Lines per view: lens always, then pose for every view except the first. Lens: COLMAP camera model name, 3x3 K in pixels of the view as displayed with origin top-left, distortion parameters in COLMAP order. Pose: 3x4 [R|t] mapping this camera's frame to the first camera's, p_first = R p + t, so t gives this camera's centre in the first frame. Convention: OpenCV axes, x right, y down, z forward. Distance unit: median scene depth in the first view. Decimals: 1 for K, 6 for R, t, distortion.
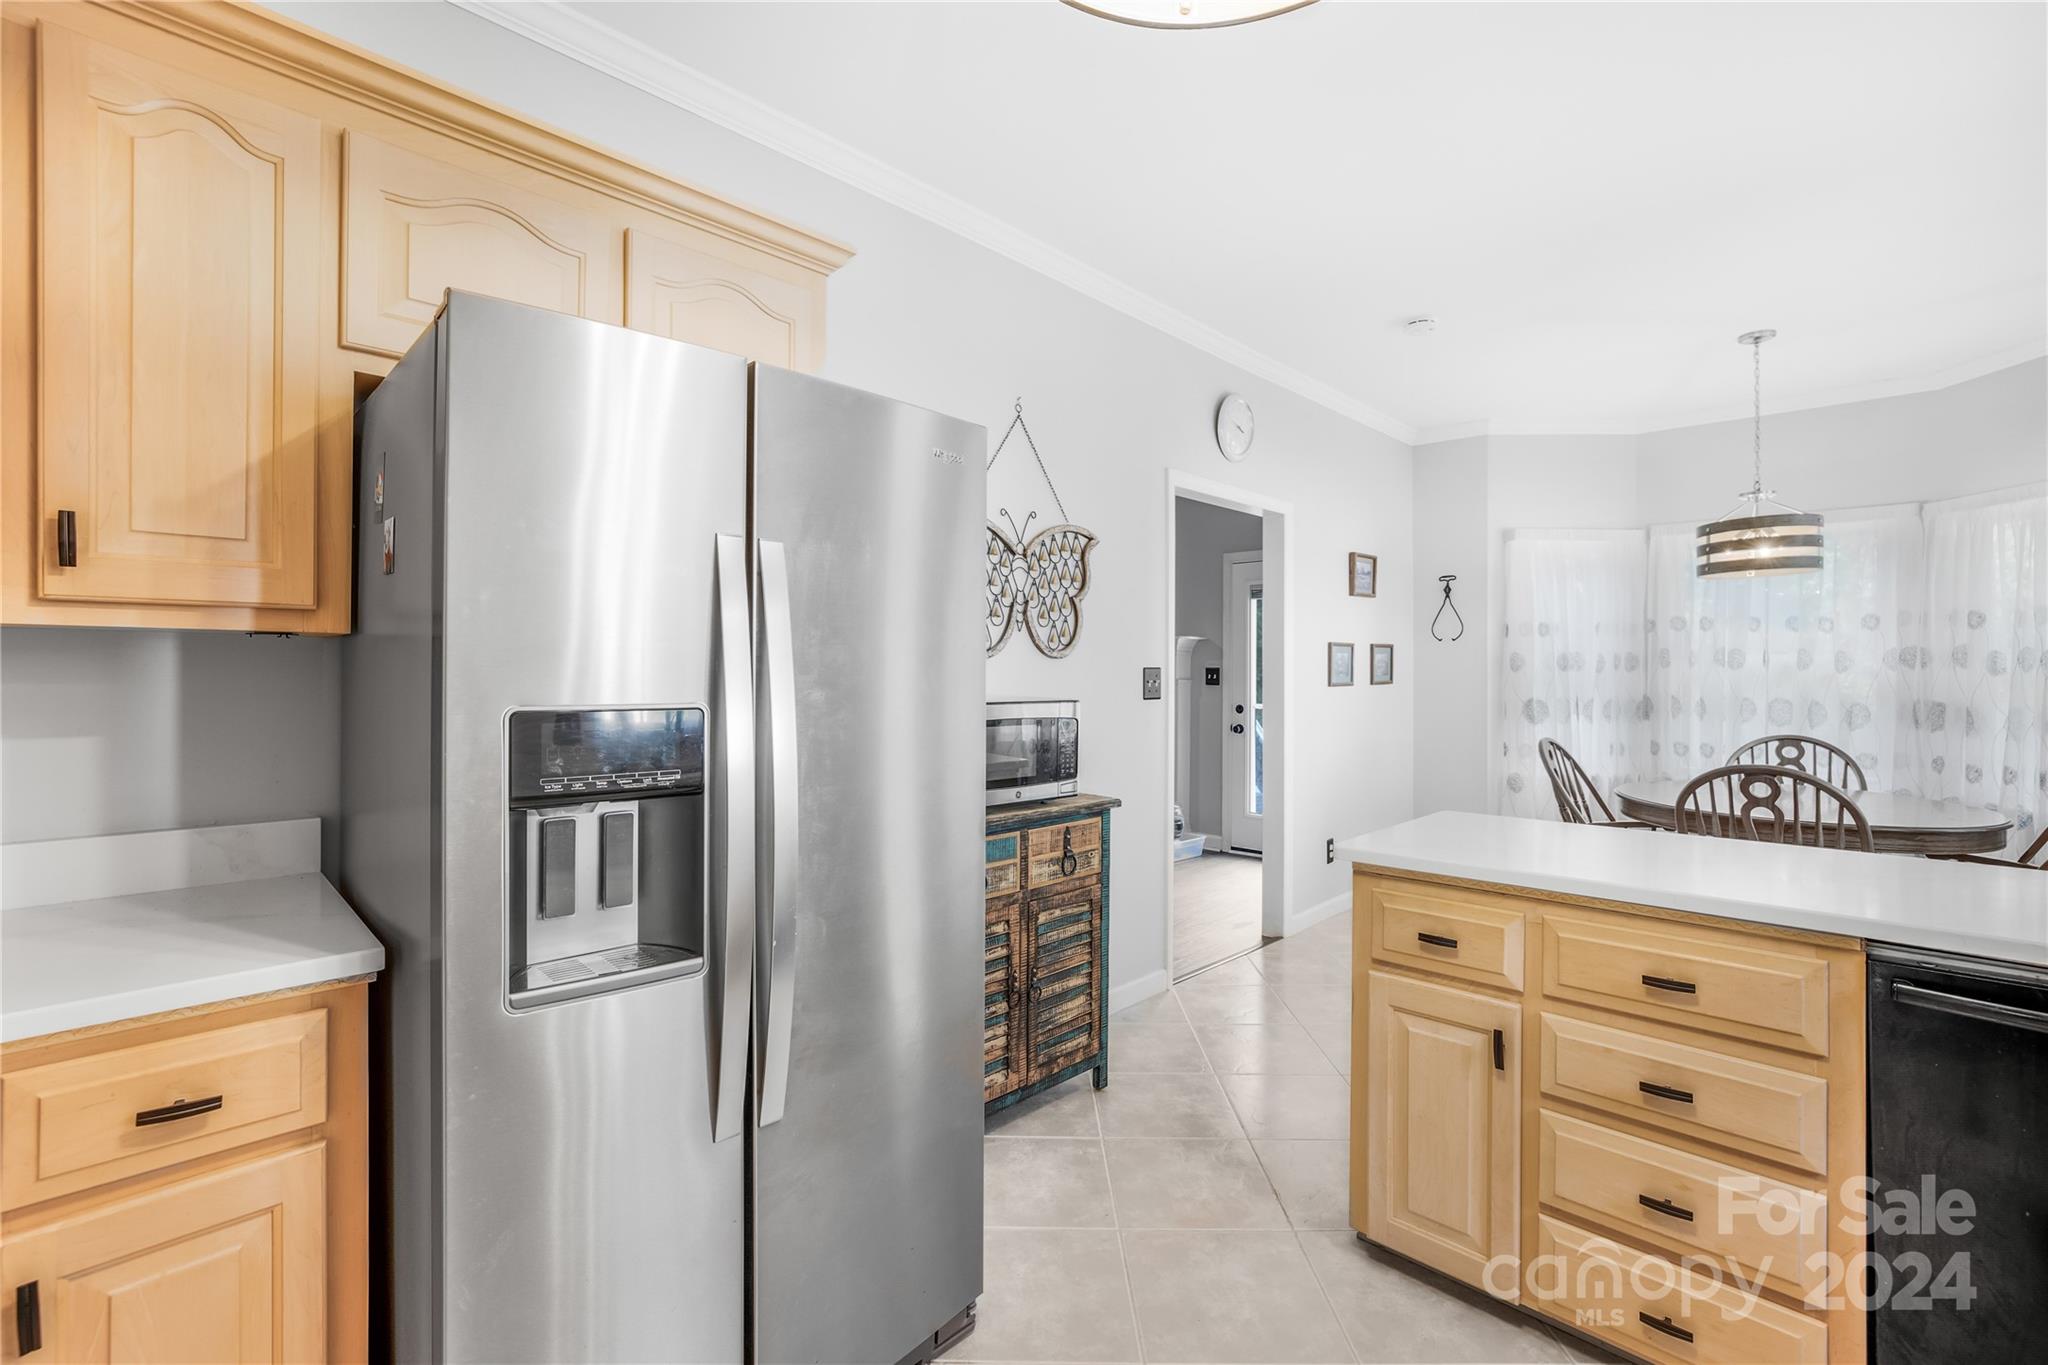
lens RADIAL K [[891.2, 0, 1013.7], [0, 891.2, 669.5], [0, 0, 1]] dist [-0.038206, 0.017090]
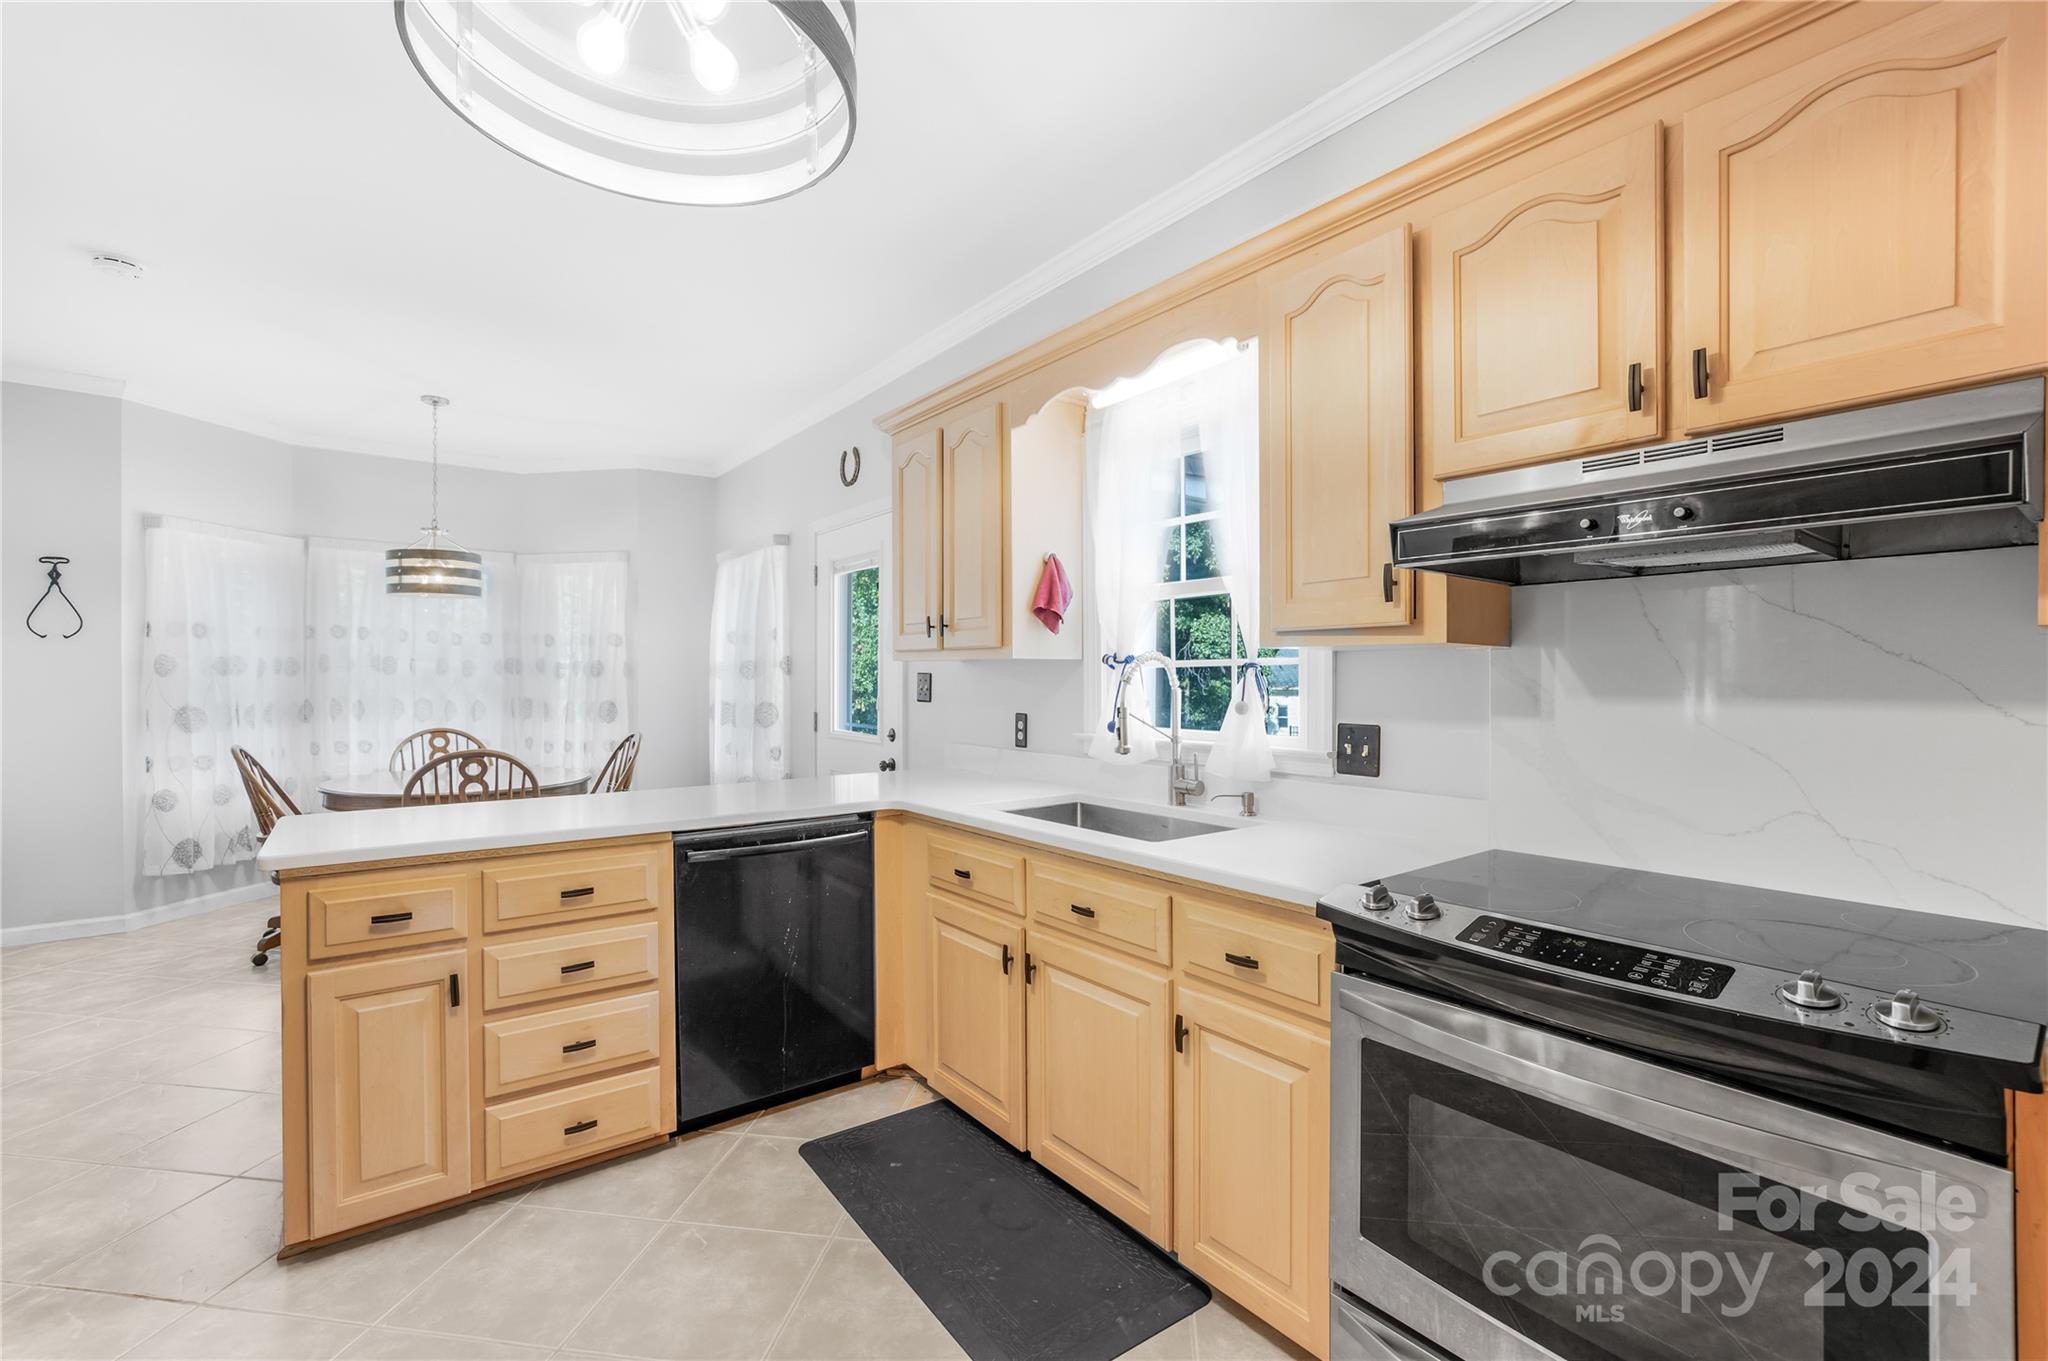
lens RADIAL K [[896.7, 0, 992.1], [0, 896.7, 689.8], [0, 0, 1]] dist [-0.025595, 0.017044]
pose [[0.161025, -0.014124, 0.986849, -0.304335], [-0.003448, 0.999883, 0.014873, -0.000250], [-0.986944, -0.005798, 0.160958, 0.044519]]
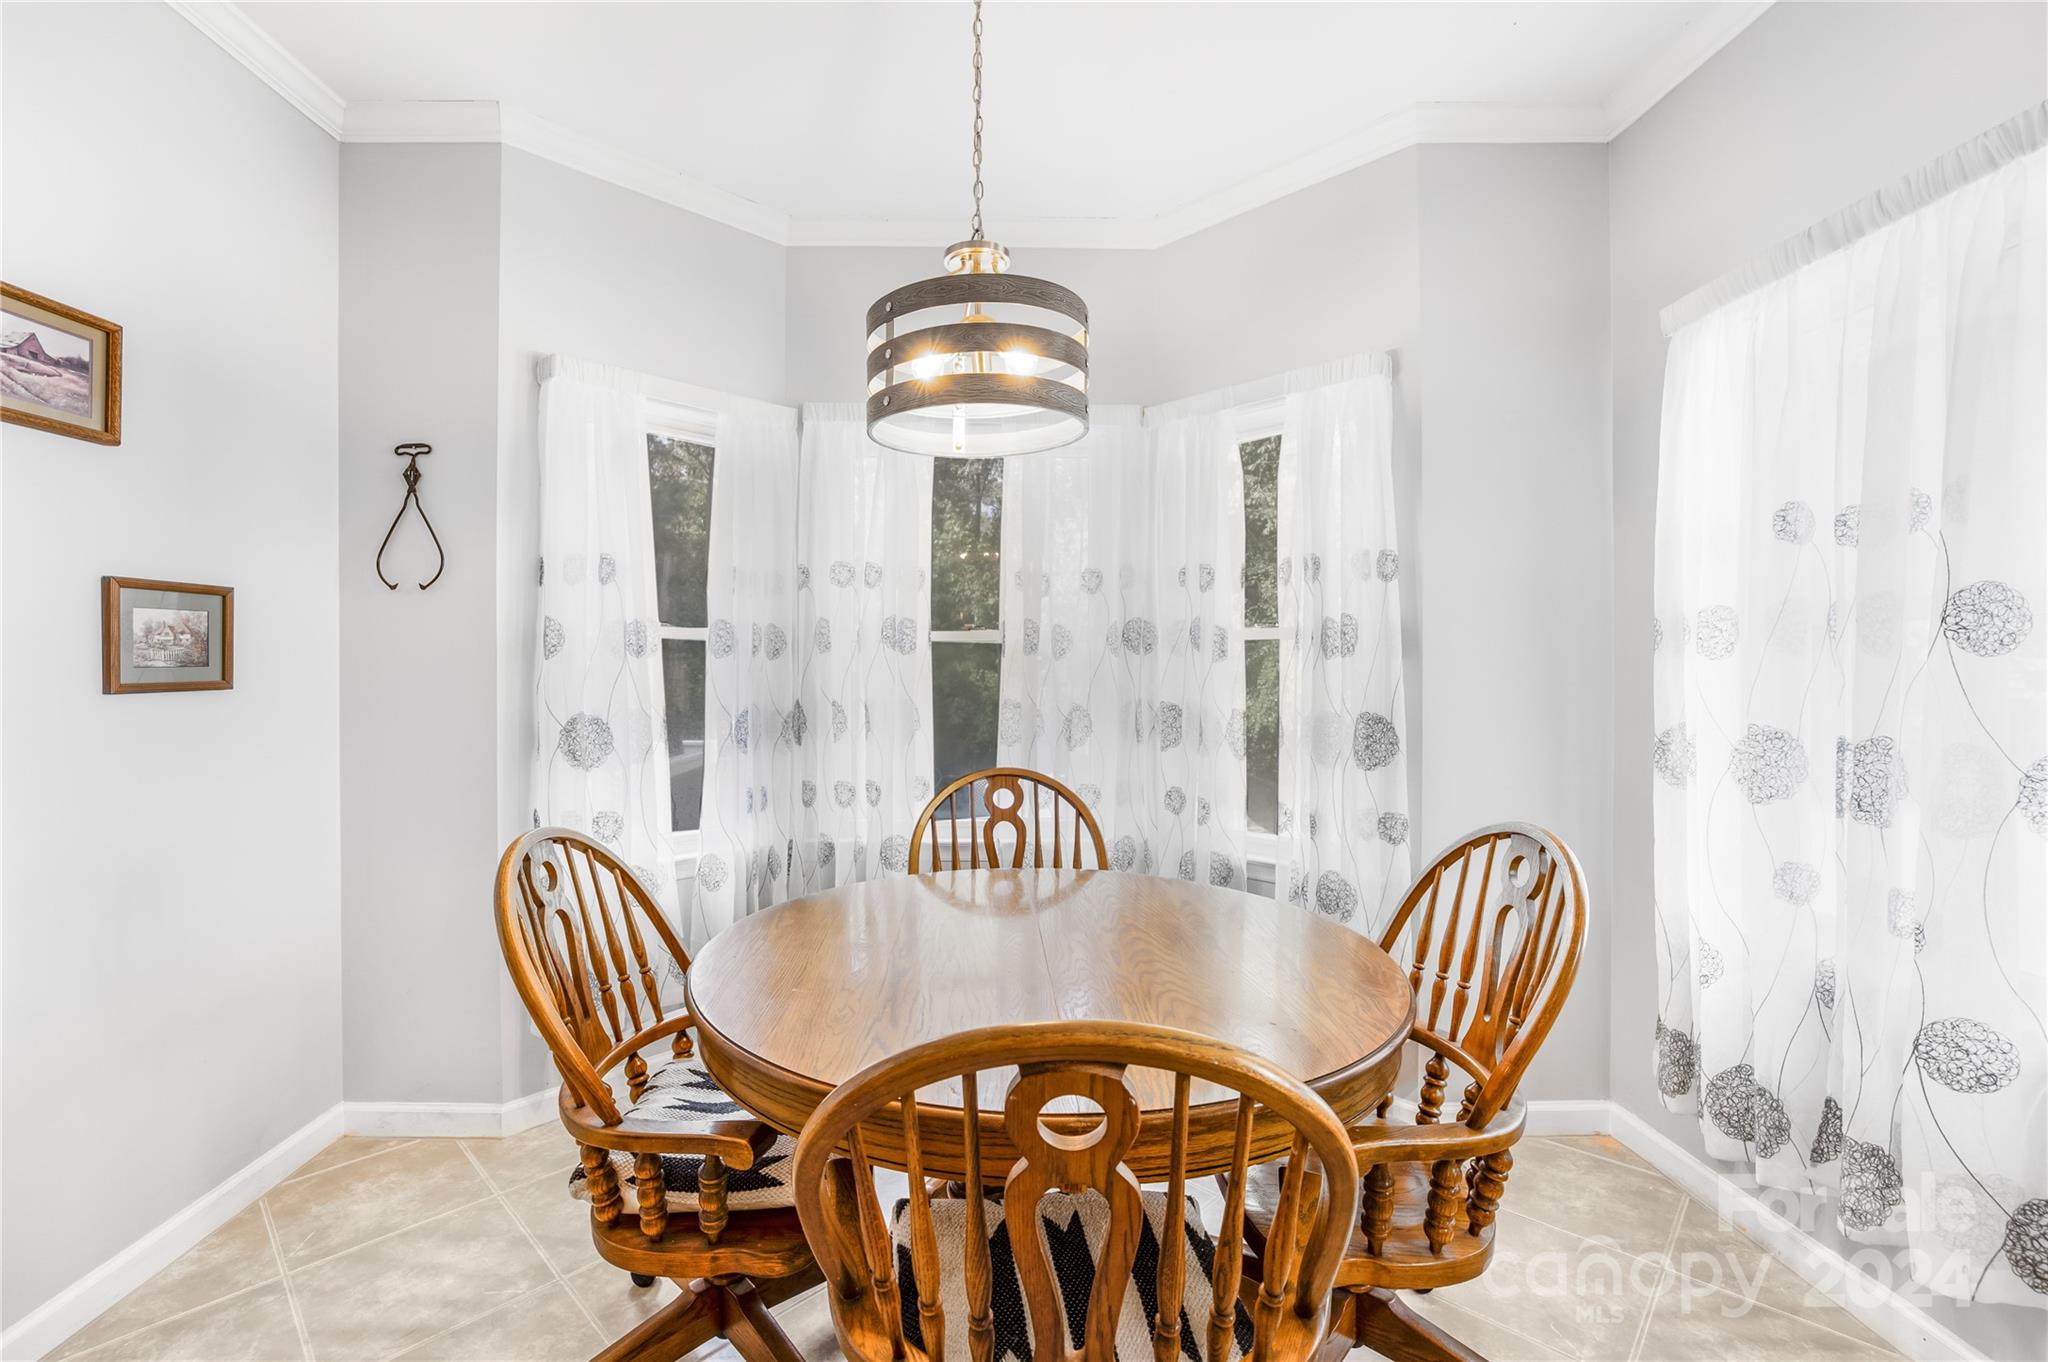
lens RADIAL K [[864.2, 0, 1016.8], [0, 864.2, 673.9], [0, 0, 1]] dist [-0.024808, 0.010295]
pose [[0.678165, -0.005827, 0.734887, 0.666618], [0.002428, 0.999981, 0.005689, 0.014446], [-0.734906, -0.002073, 0.678166, 0.846911]]
